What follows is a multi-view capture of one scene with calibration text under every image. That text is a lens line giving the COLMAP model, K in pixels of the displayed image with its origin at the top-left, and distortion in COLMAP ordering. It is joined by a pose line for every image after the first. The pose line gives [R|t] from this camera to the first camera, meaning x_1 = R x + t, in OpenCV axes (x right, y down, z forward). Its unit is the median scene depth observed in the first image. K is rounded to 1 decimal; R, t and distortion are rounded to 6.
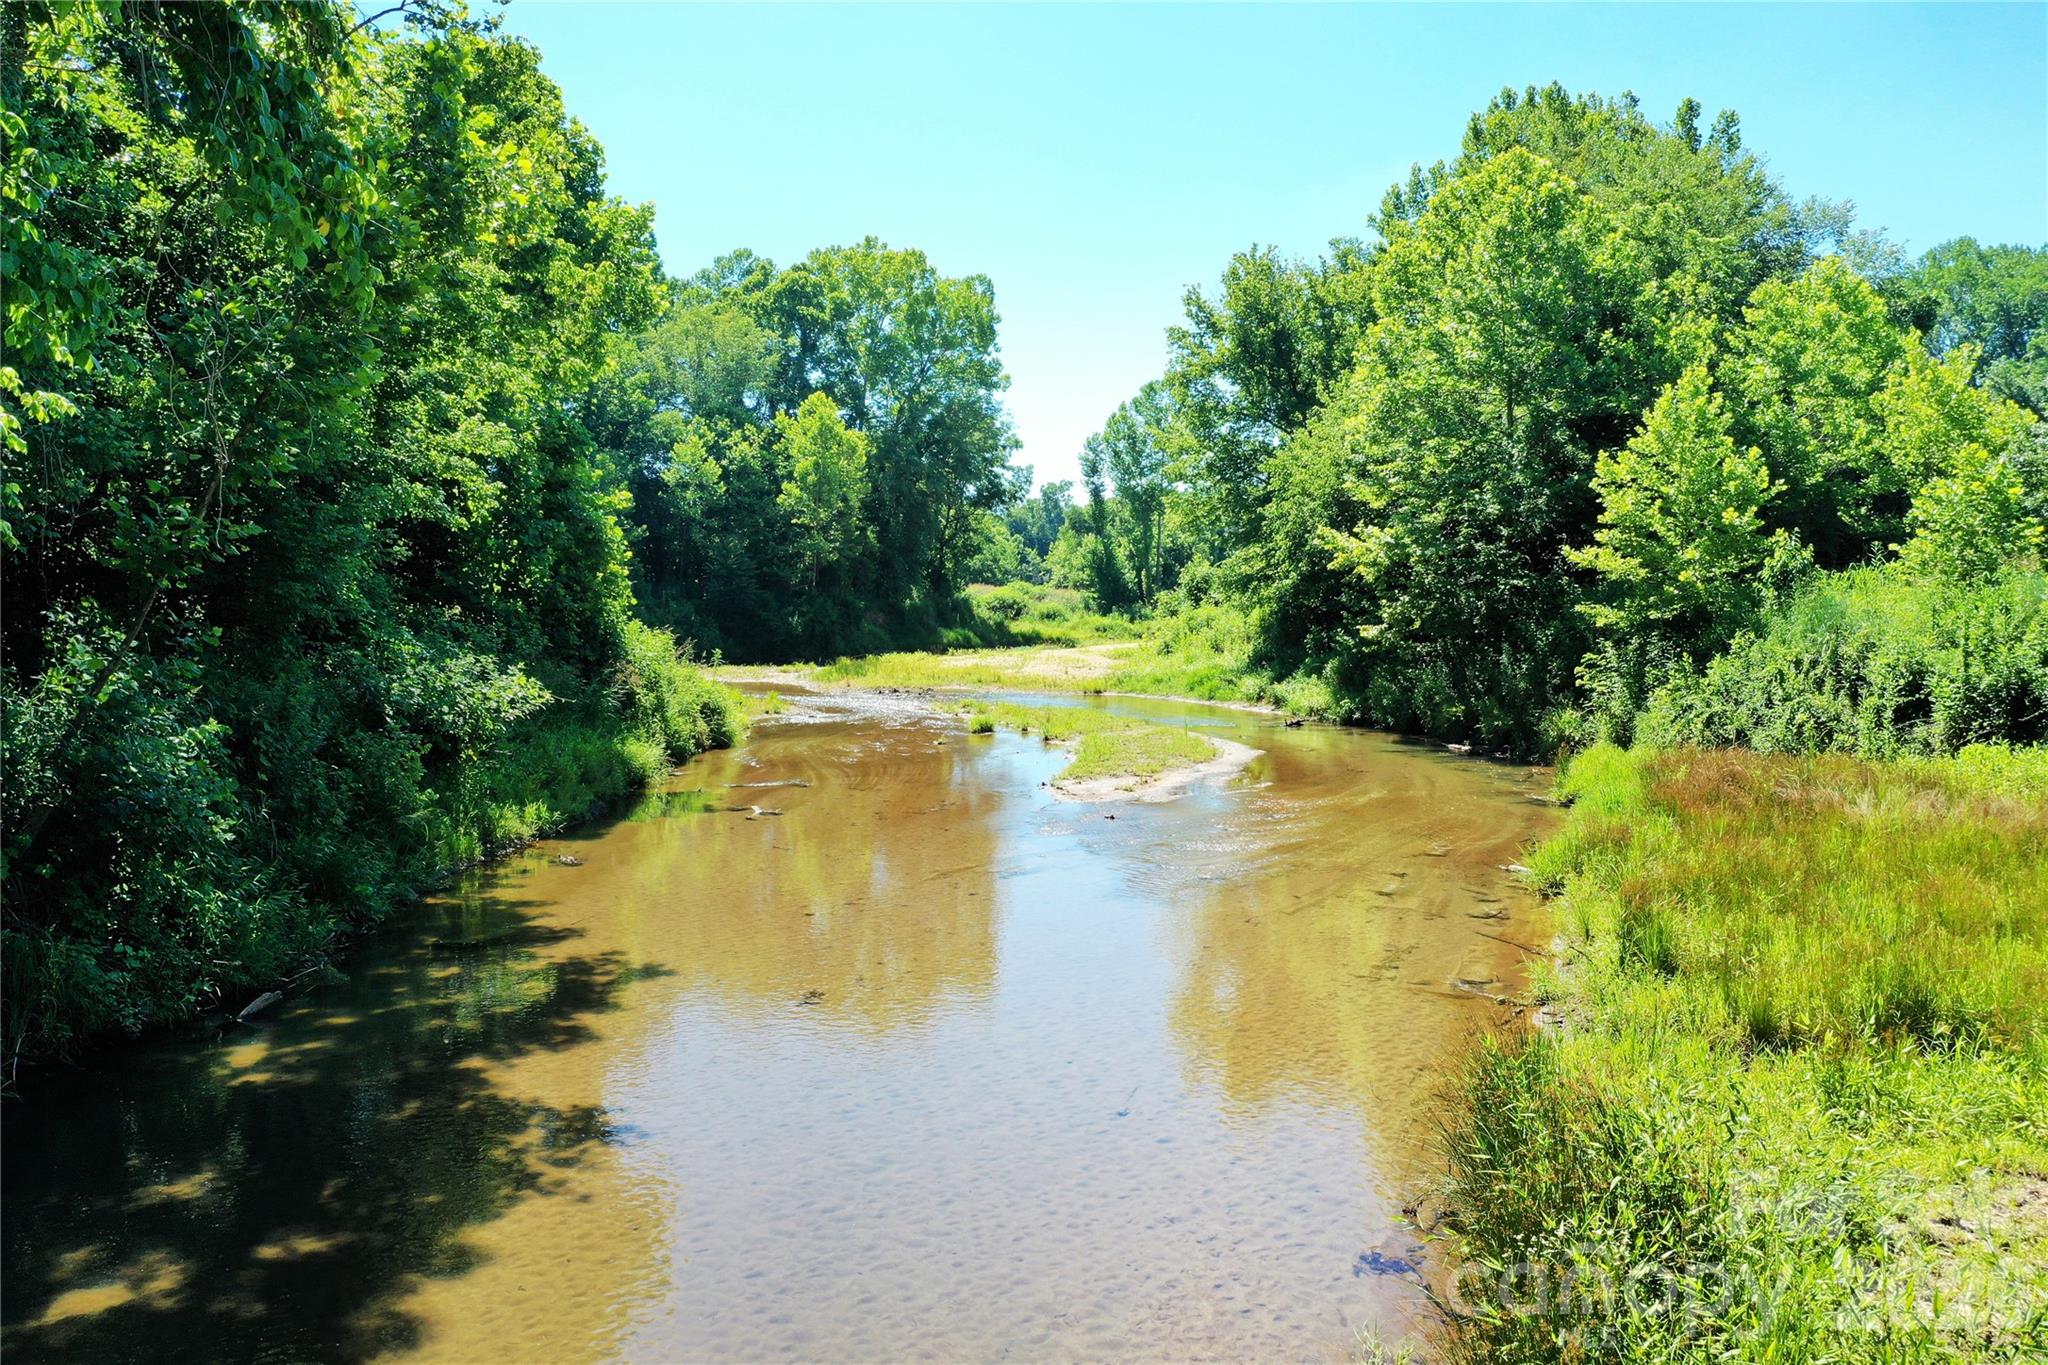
lens RADIAL K [[1610.9, 0, 1030.9], [0, 1610.9, 674.9], [0, 0, 1]] dist [0.000962, 0.001448]
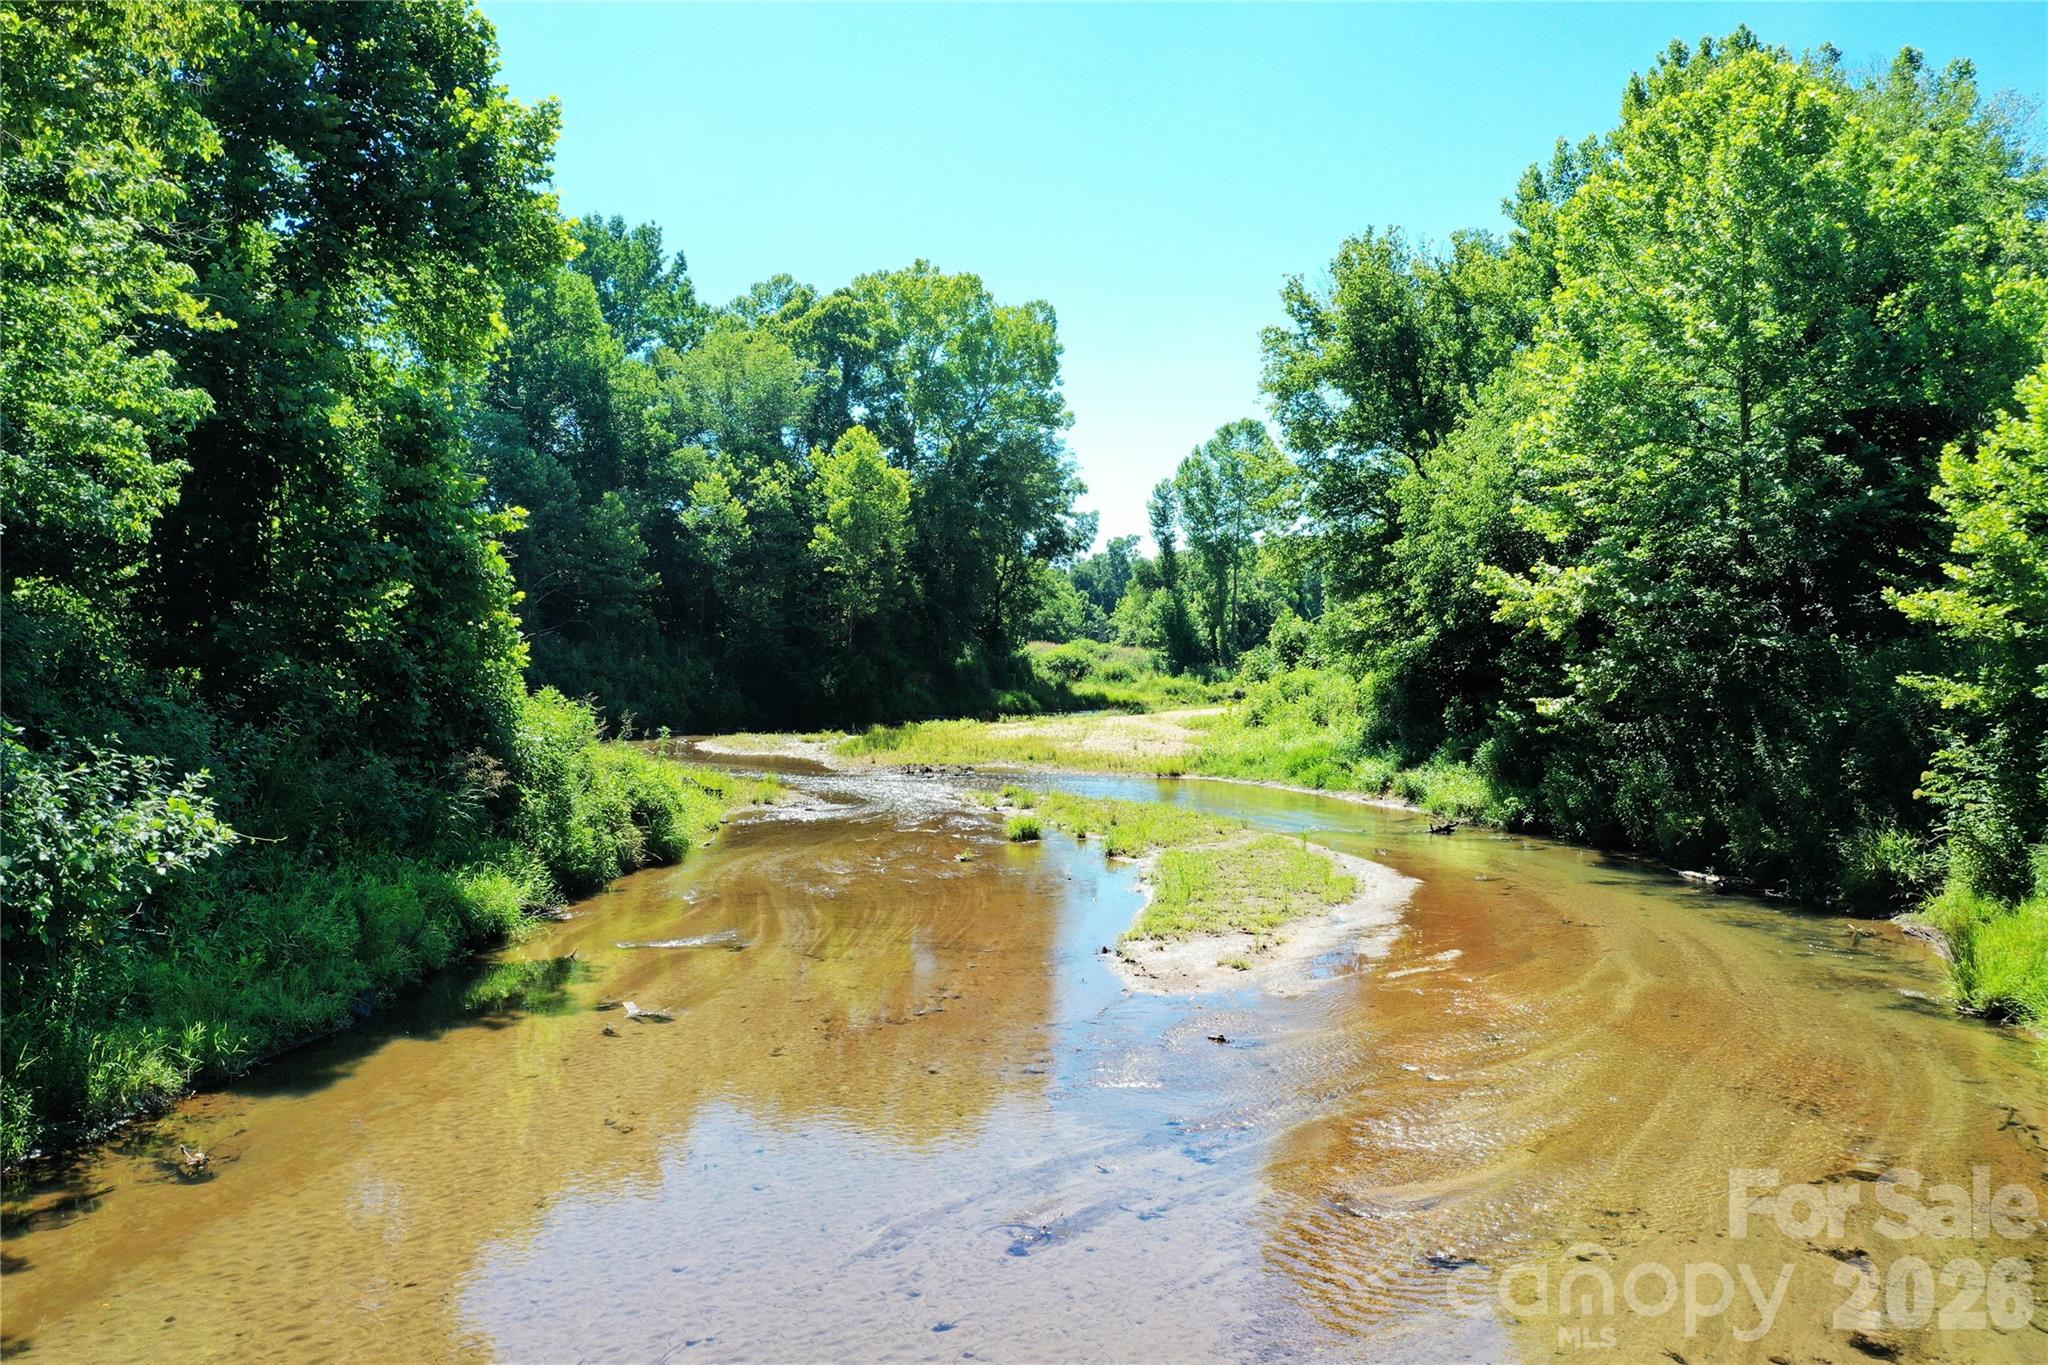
lens RADIAL K [[1610.9, 0, 1030.9], [0, 1610.9, 674.9], [0, 0, 1]] dist [0.000962, 0.001448]
pose [[0.999141, 0.005911, -0.041019, 0.002012], [-0.007376, 0.999337, -0.035663, -0.009860], [0.040781, 0.035935, 0.998522, 0.181618]]
